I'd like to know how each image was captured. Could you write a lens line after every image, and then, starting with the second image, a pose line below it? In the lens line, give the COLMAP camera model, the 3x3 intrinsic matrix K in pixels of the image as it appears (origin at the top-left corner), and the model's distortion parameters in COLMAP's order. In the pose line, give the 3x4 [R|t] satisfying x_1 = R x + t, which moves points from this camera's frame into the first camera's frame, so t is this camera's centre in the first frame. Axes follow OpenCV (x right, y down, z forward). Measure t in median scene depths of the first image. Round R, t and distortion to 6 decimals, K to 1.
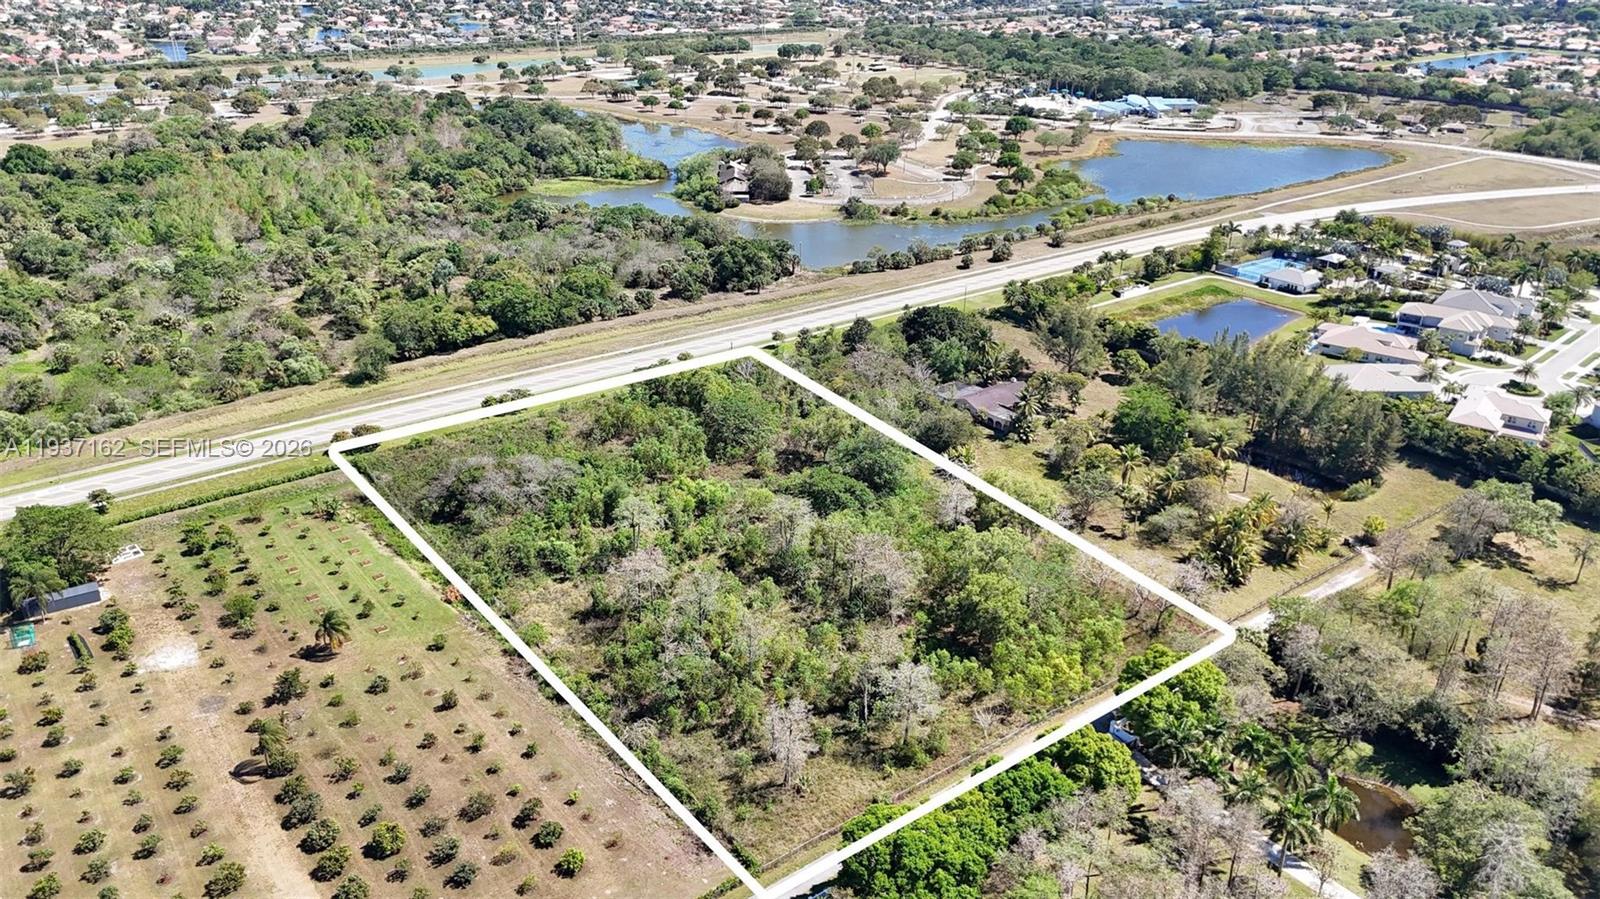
lens RADIAL K [[1204.7, 0, 805.1], [0, 1204.7, 454.4], [0, 0, 1]] dist [0.084555, -0.095356]
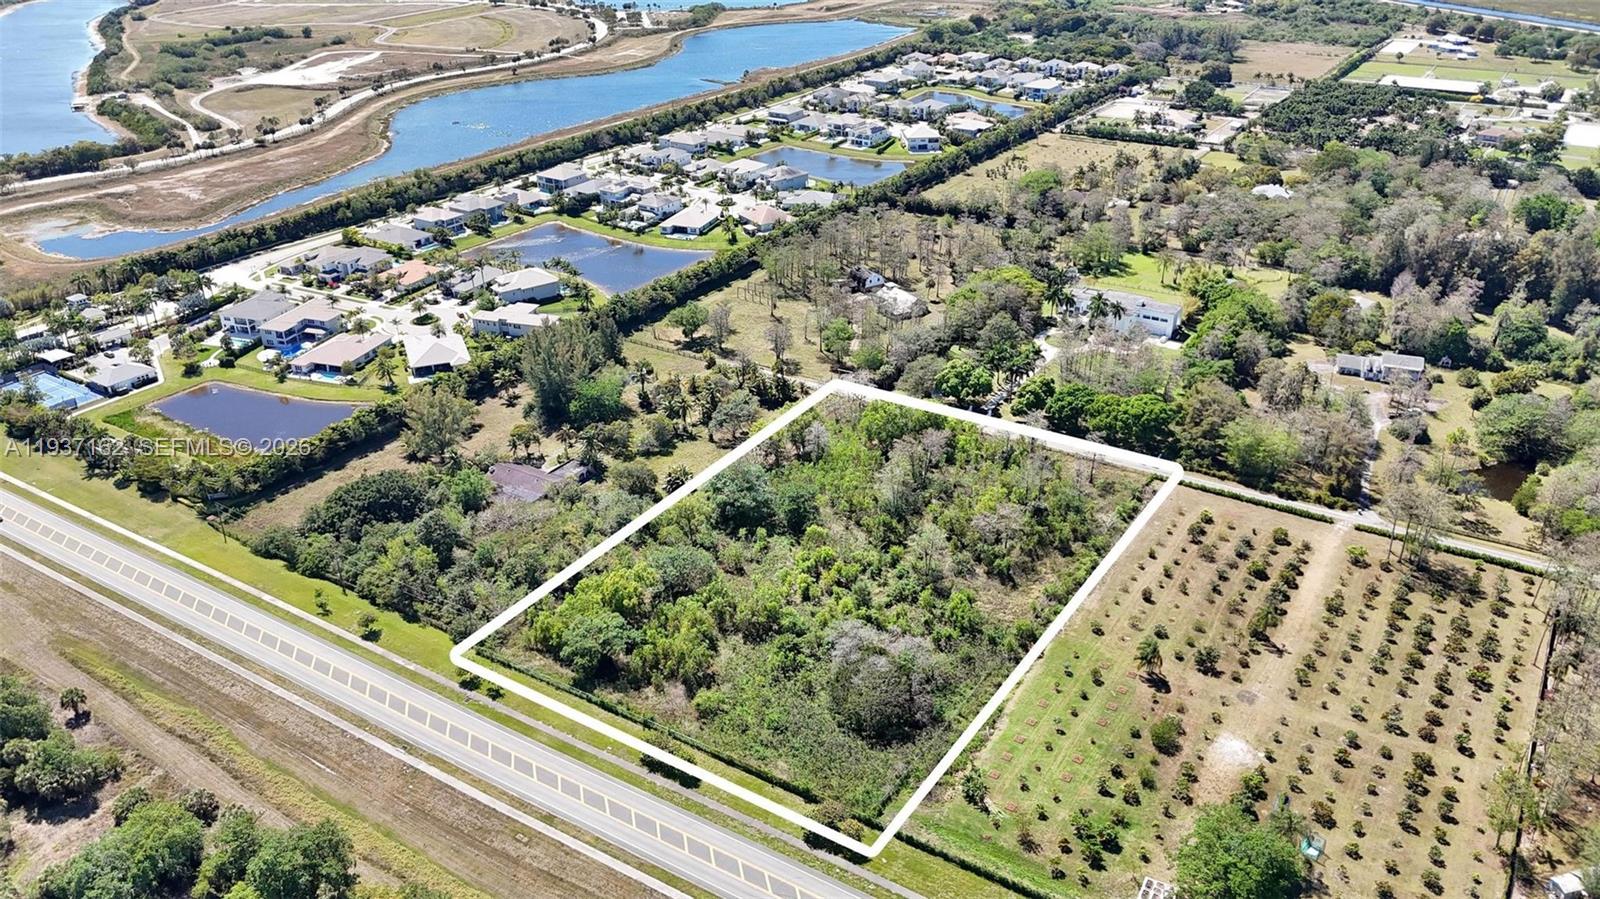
lens RADIAL K [[1204.7, 0, 805.1], [0, 1204.7, 454.4], [0, 0, 1]] dist [0.084555, -0.095356]
pose [[-0.344034, -0.445449, 0.826569, -0.986492], [0.385714, 0.735554, 0.556942, -0.692930], [-0.856075, 0.510426, -0.081240, 1.055523]]
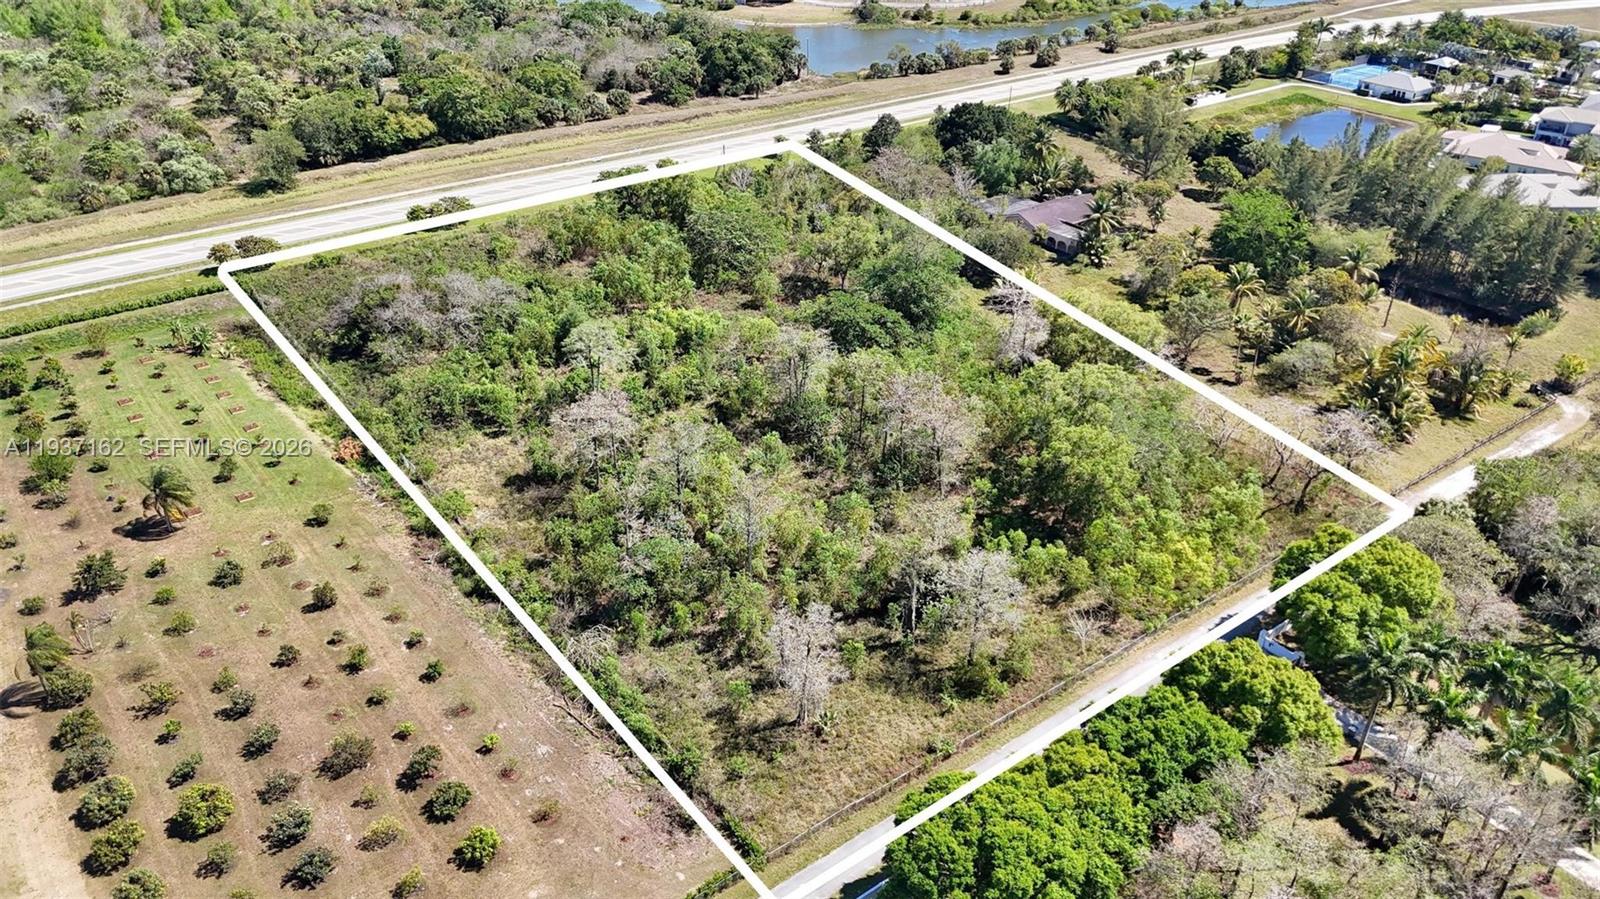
lens RADIAL K [[1204.7, 0, 805.1], [0, 1204.7, 454.4], [0, 0, 1]] dist [0.084555, -0.095356]
pose [[0.999988, 0.004284, 0.002495, -0.010863], [-0.004525, 0.994310, 0.106428, 0.032447], [-0.002025, -0.106438, 0.994317, 0.229825]]
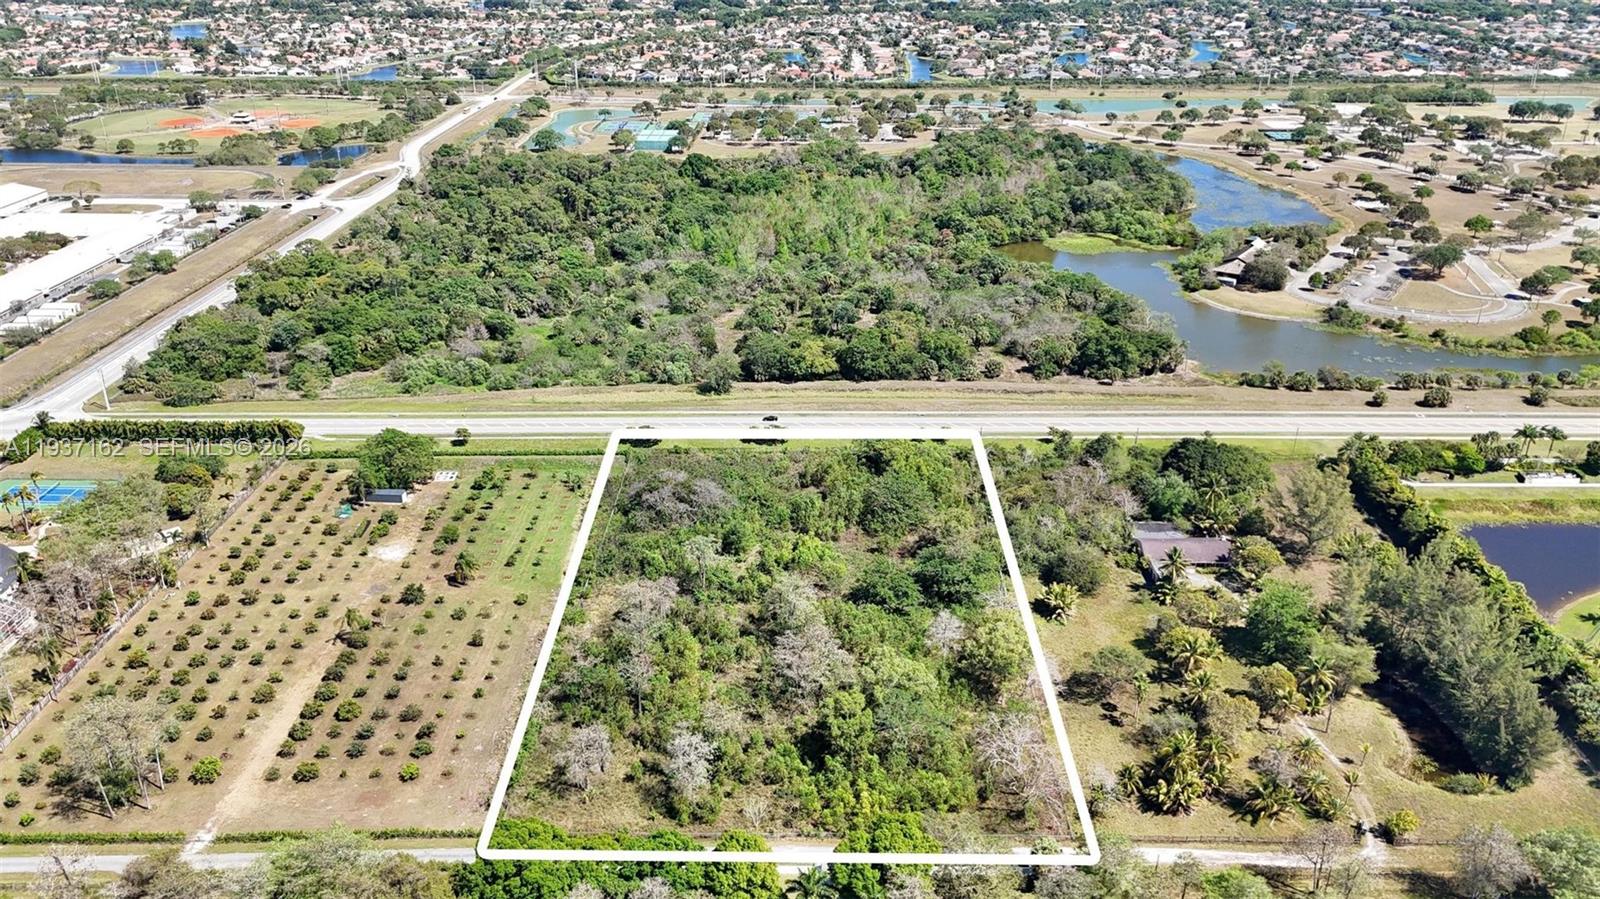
lens RADIAL K [[1223.8, 0, 806.9], [0, 1223.8, 450.6], [0, 0, 1]] dist [0.082526, -0.093165]
pose [[0.790152, 0.241633, -0.563271, 0.549659], [-0.245045, 0.966906, 0.071038, -0.144811], [0.561795, 0.081896, 0.823213, 0.041319]]
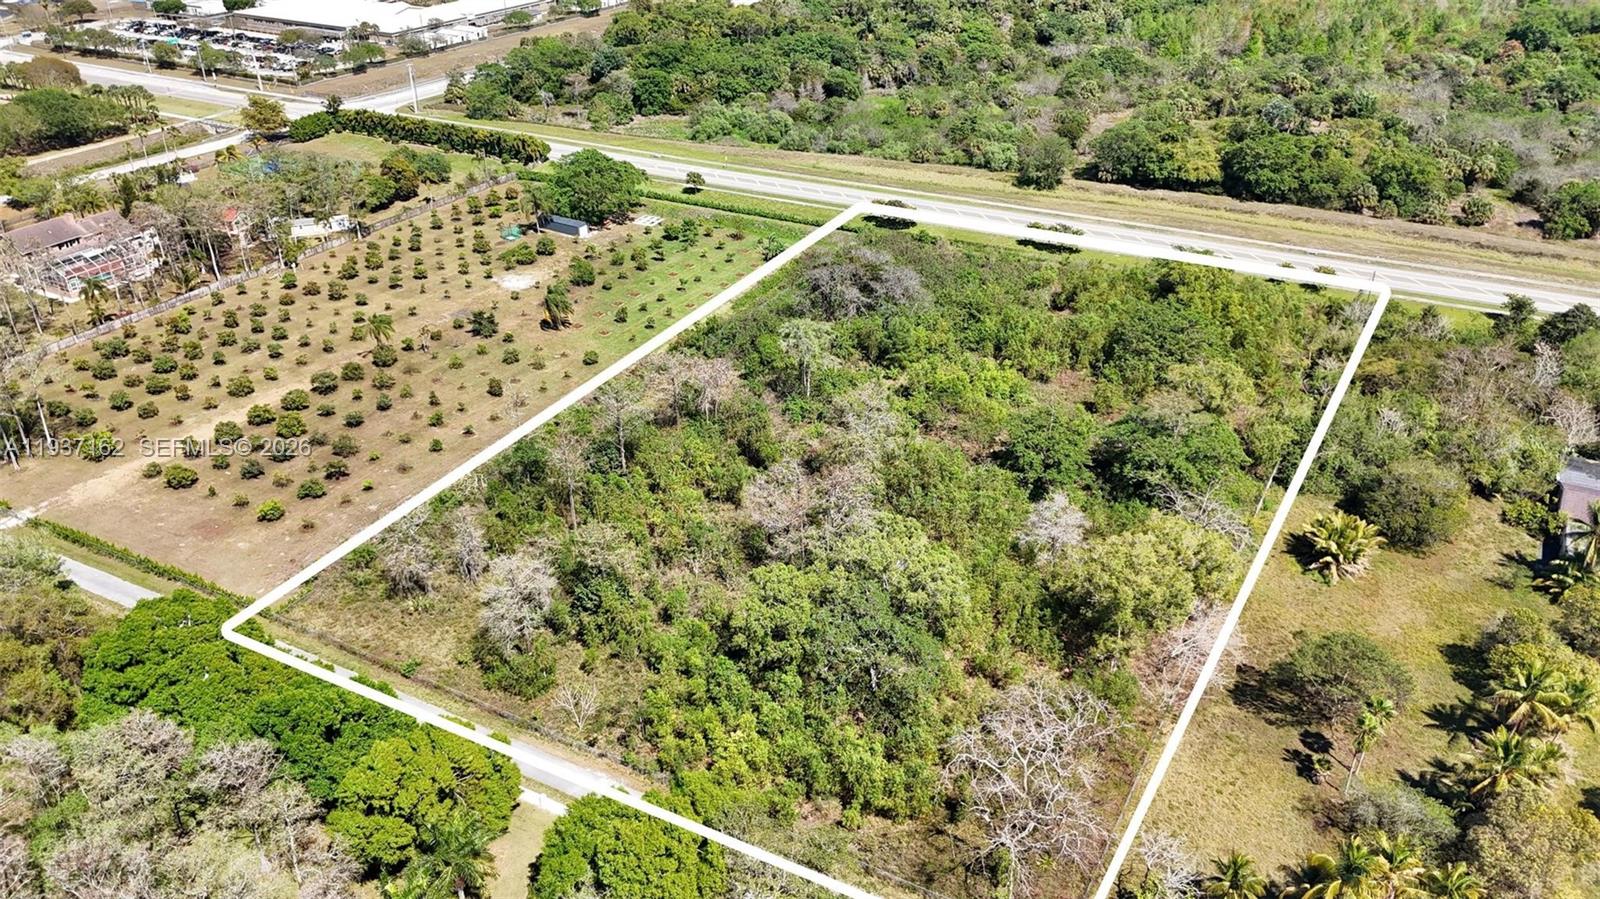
lens RADIAL K [[1204.7, 0, 805.1], [0, 1204.7, 454.4], [0, 0, 1]] dist [0.084555, -0.095356]
pose [[0.396378, 0.439164, -0.806238, 0.511236], [-0.365178, 0.881131, 0.300422, -0.118379], [0.842336, 0.175340, 0.509634, 0.534403]]
